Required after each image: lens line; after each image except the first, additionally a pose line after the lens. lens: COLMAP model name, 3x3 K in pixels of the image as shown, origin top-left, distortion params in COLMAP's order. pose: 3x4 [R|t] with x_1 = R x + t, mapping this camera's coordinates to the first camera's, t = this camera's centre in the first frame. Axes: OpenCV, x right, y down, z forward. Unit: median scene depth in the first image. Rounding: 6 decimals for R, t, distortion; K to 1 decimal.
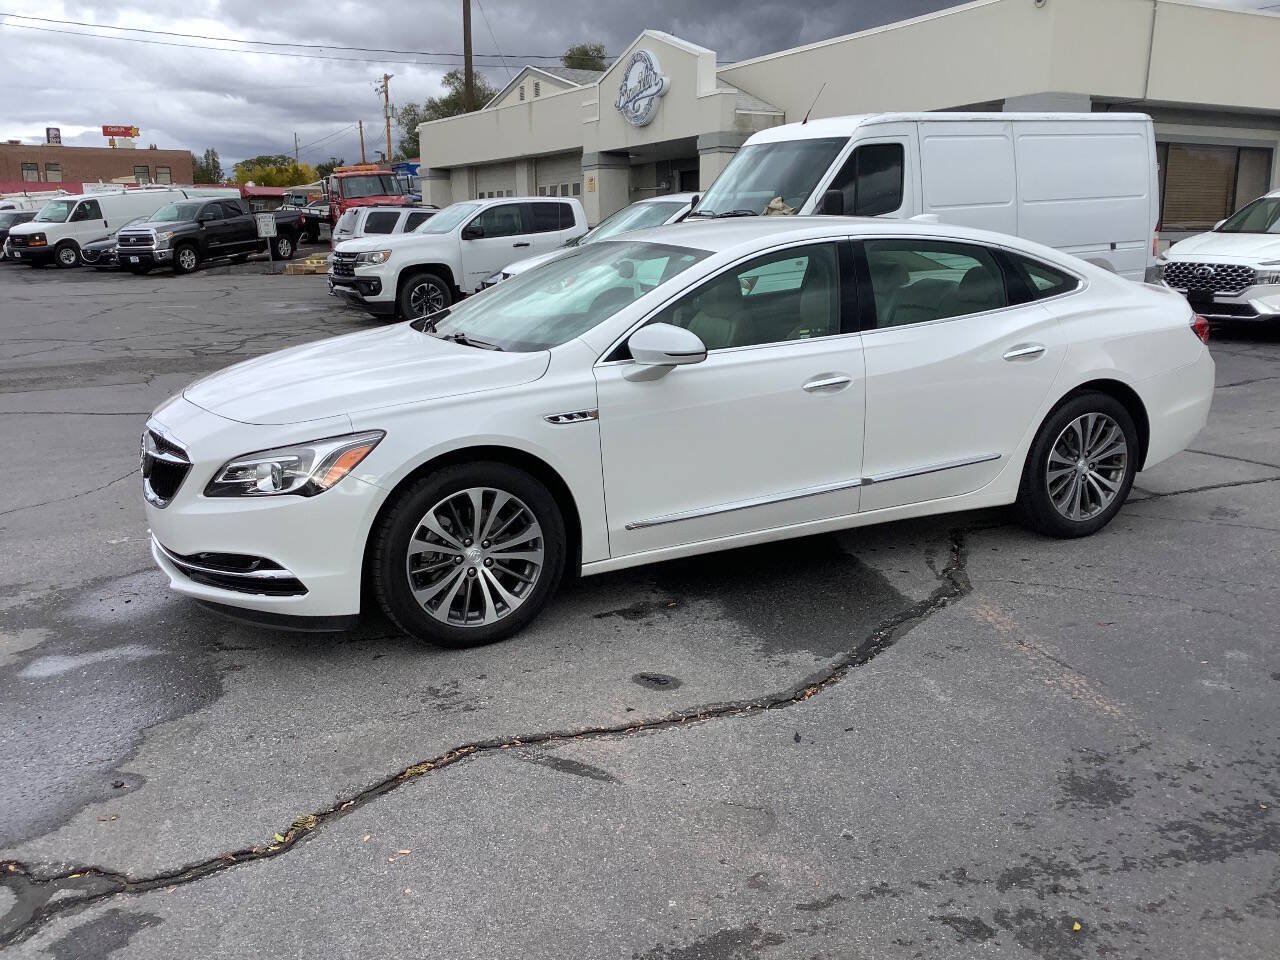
lens RADIAL K [[1143.5, 0, 640.0], [0, 1143.5, 480.0], [0, 0, 1]] dist [0.125105, -0.226862]
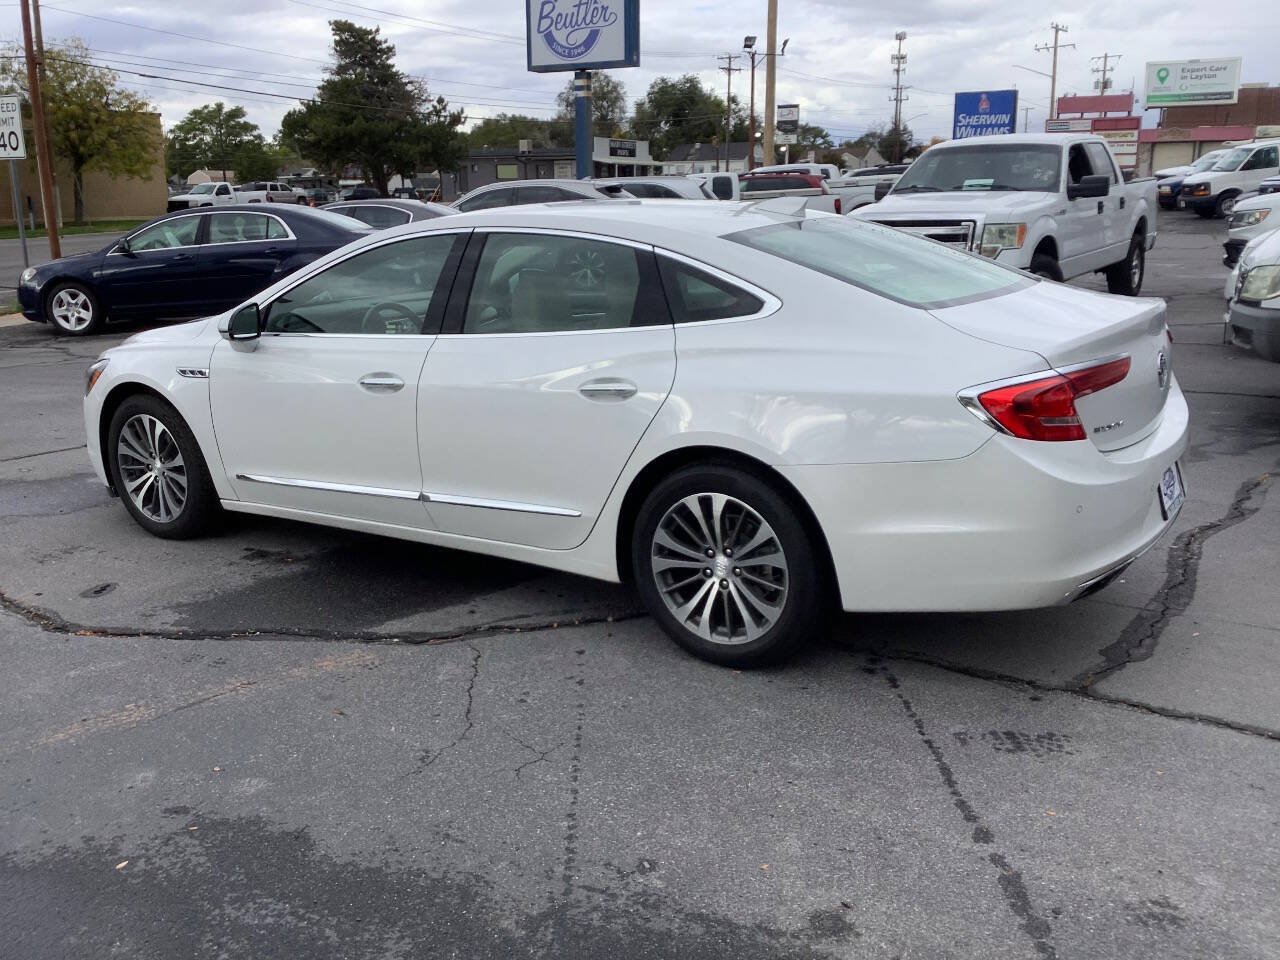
lens RADIAL K [[1149.3, 0, 640.8], [0, 1149.3, 485.6], [0, 0, 1]] dist [0.119383, -0.218110]
pose [[0.486598, 0.216408, -0.846398, 0.961740], [-0.173990, 0.973431, 0.148861, -0.159245], [0.856125, 0.074830, 0.511323, 0.614169]]
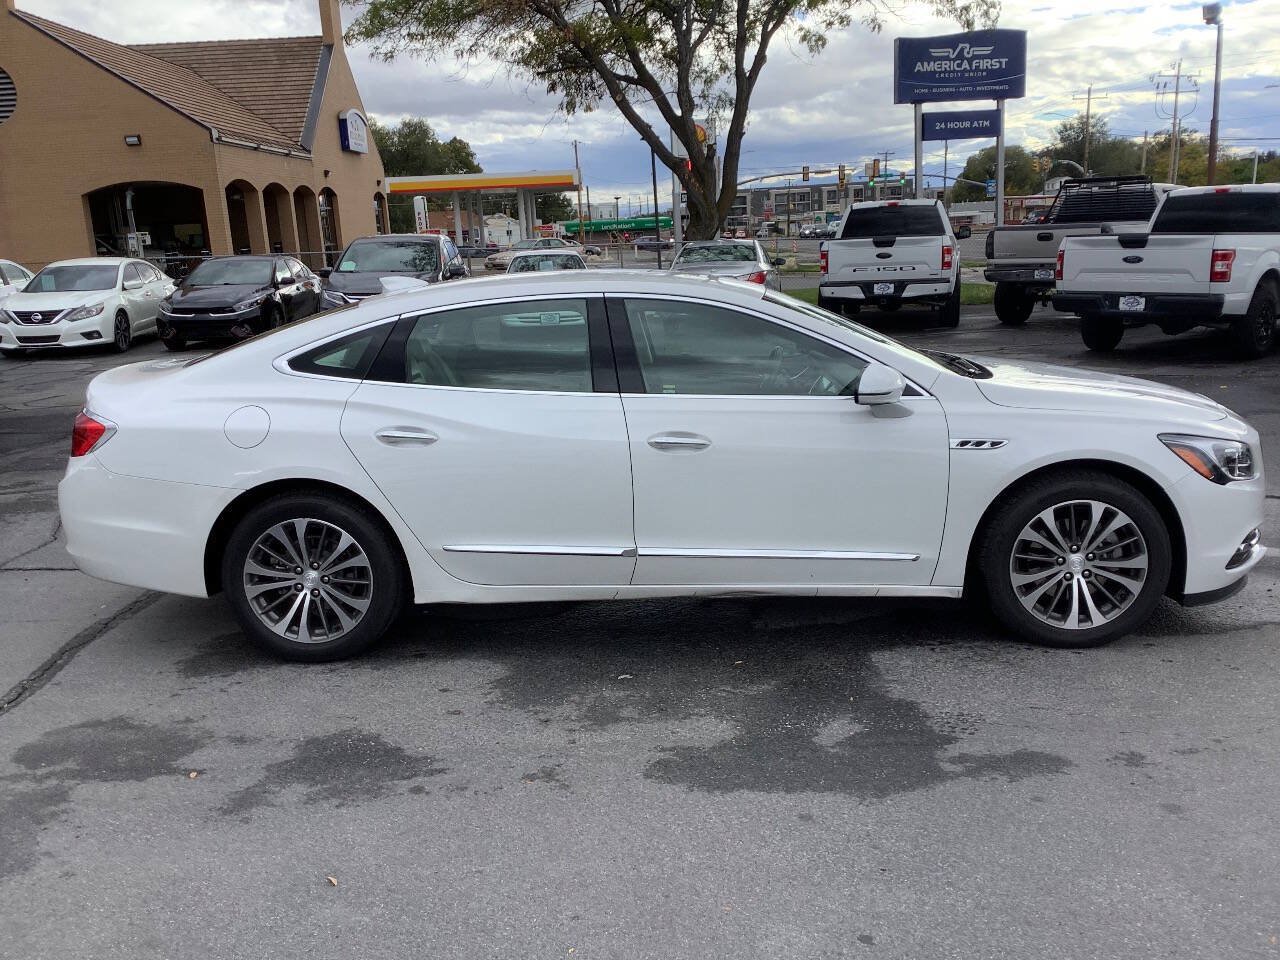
lens RADIAL K [[1143.5, 0, 640.0], [0, 1143.5, 480.0], [0, 0, 1]] dist [0.125105, -0.226862]
pose [[-0.866198, -0.060244, 0.496057, -0.408410], [0.154293, 0.911955, 0.380174, -0.439731], [-0.475284, 0.405844, -0.780638, 1.855269]]
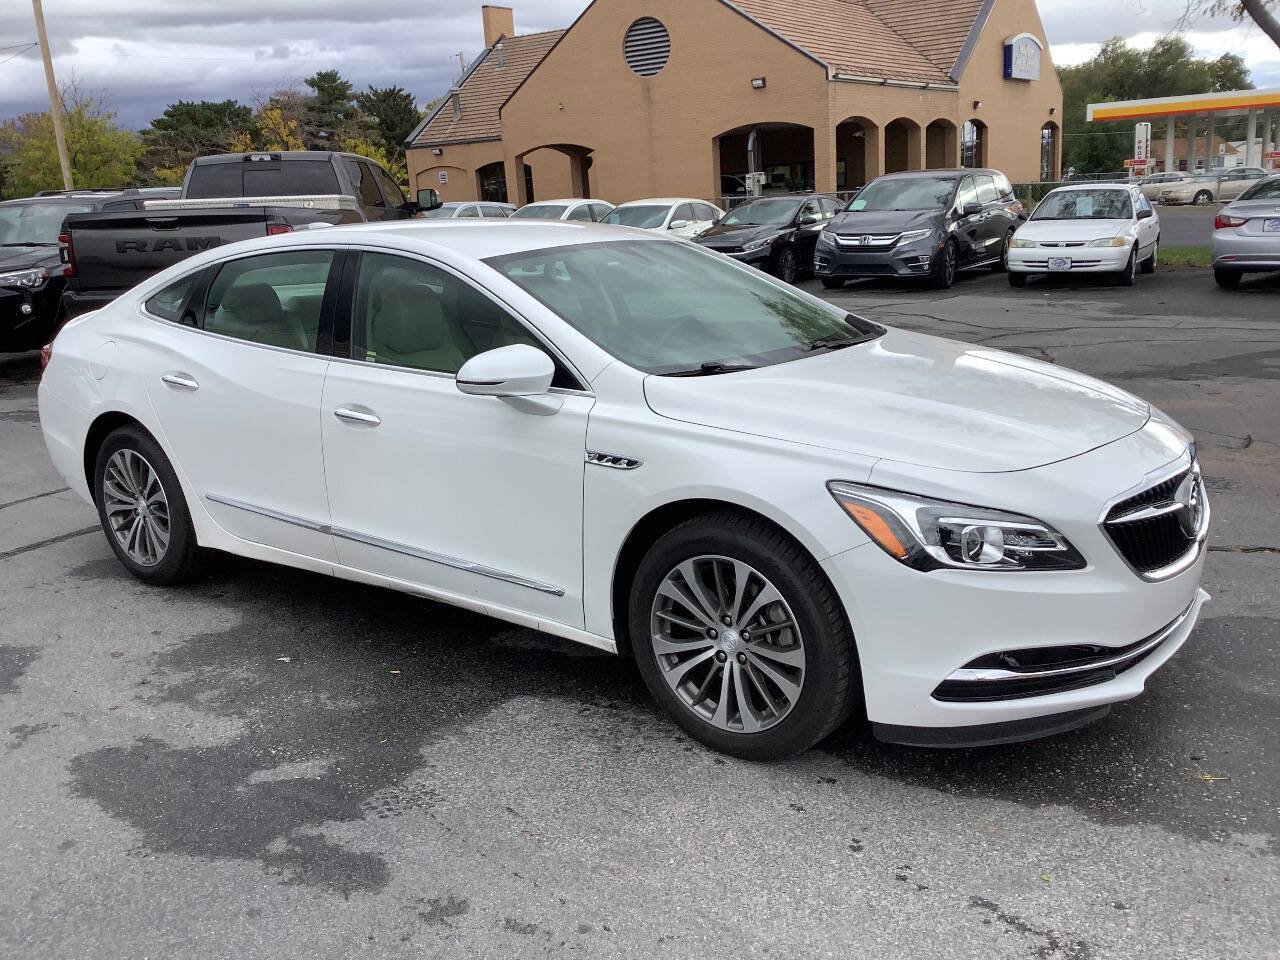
lens RADIAL K [[1149.3, 0, 640.8], [0, 1149.3, 485.6], [0, 0, 1]] dist [0.119383, -0.218110]
pose [[-0.425913, -0.186879, 0.885254, -0.770003], [0.242608, 0.919015, 0.310730, -0.291769], [-0.871630, 0.347114, -0.346082, 1.297149]]
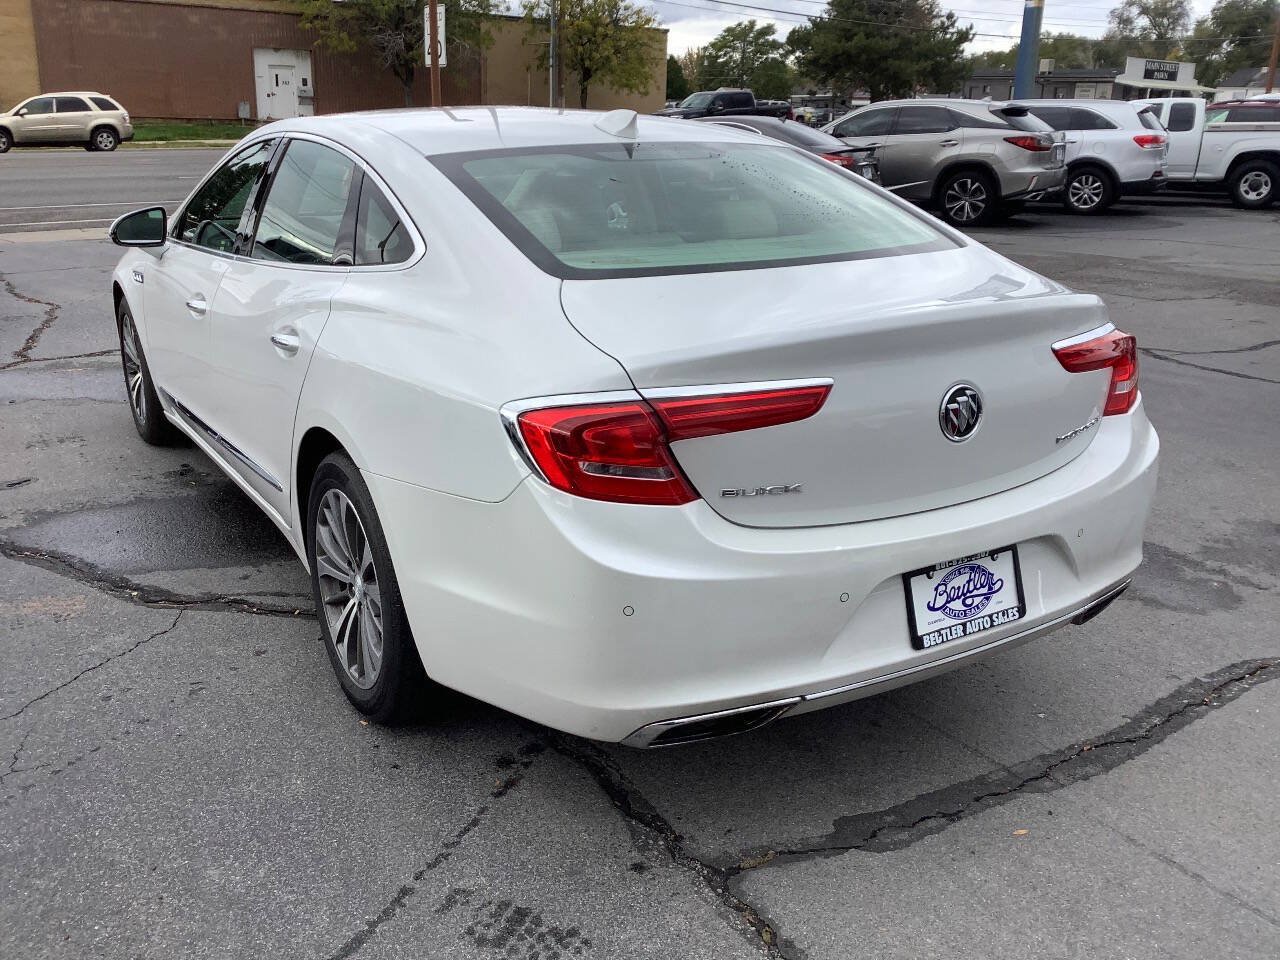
lens RADIAL K [[1160.7, 0, 640.0], [0, 1160.7, 480.0], [0, 0, 1]] dist [0.094689, -0.177189]
pose [[0.073479, 0.309311, -0.948118, 0.917674], [-0.230953, 0.930122, 0.285542, -0.251409], [0.970186, 0.197989, 0.139780, 1.069698]]
